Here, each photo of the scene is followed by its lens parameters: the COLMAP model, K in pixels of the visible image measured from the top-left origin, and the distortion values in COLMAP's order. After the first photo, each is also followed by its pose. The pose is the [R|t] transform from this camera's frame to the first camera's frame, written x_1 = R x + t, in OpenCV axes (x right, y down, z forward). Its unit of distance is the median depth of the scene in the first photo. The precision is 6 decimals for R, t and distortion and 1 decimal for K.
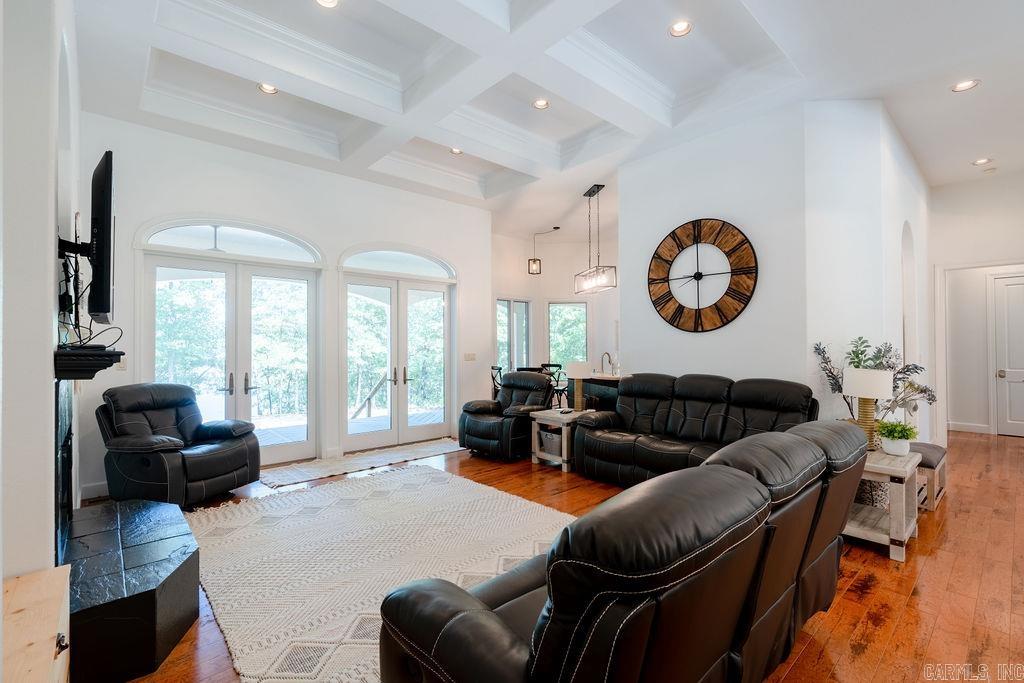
lens RADIAL K [[461.4, 0, 512.5], [0, 461.4, 342.4], [0, 0, 1]] dist [-0.011361, 0.003605]
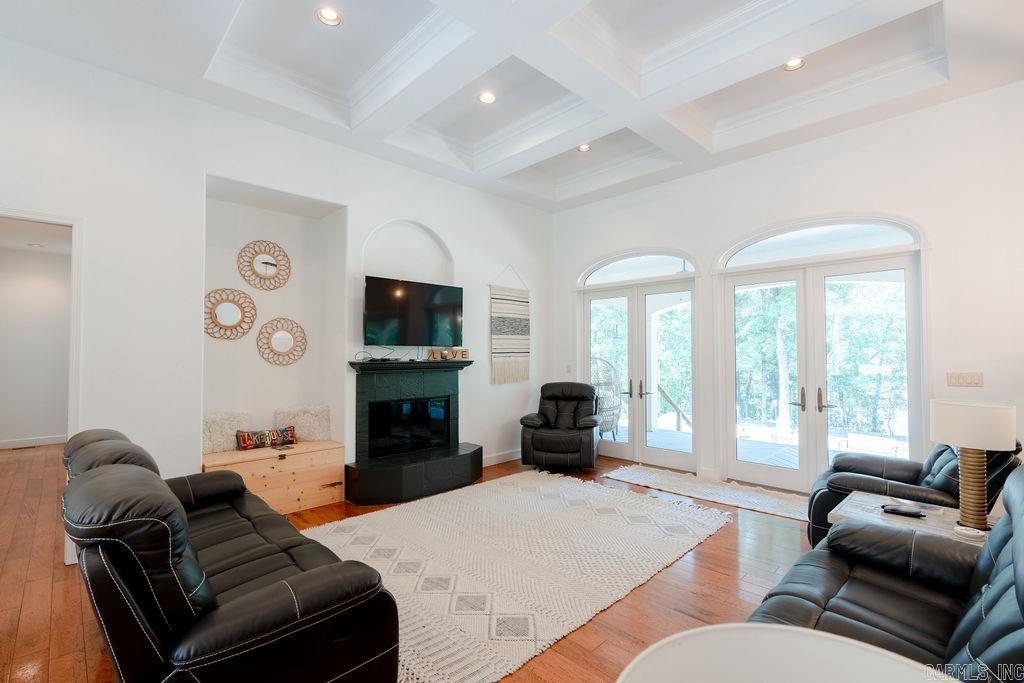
lens RADIAL K [[461.4, 0, 512.9], [0, 461.4, 338.4], [0, 0, 1]] dist [-0.011361, 0.003605]
pose [[0.047743, -0.029895, -0.998412, 0.560402], [0.008972, 0.999525, -0.029500, -0.006243], [0.998819, -0.007549, 0.047989, 0.618953]]
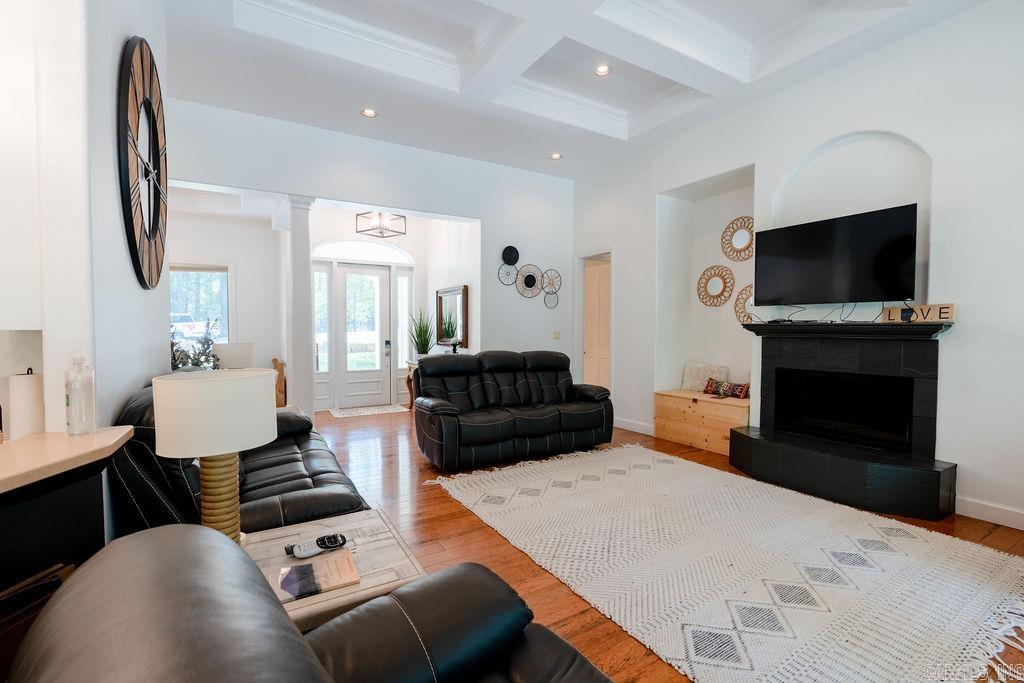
lens RADIAL K [[461.4, 0, 513.6], [0, 461.4, 342.7], [0, 0, 1]] dist [-0.011361, 0.003605]
pose [[-0.980925, -0.004738, 0.194329, -0.063121], [-0.000026, 0.999706, 0.024240, 0.024581], [-0.194386, 0.023773, -0.980637, 1.281536]]
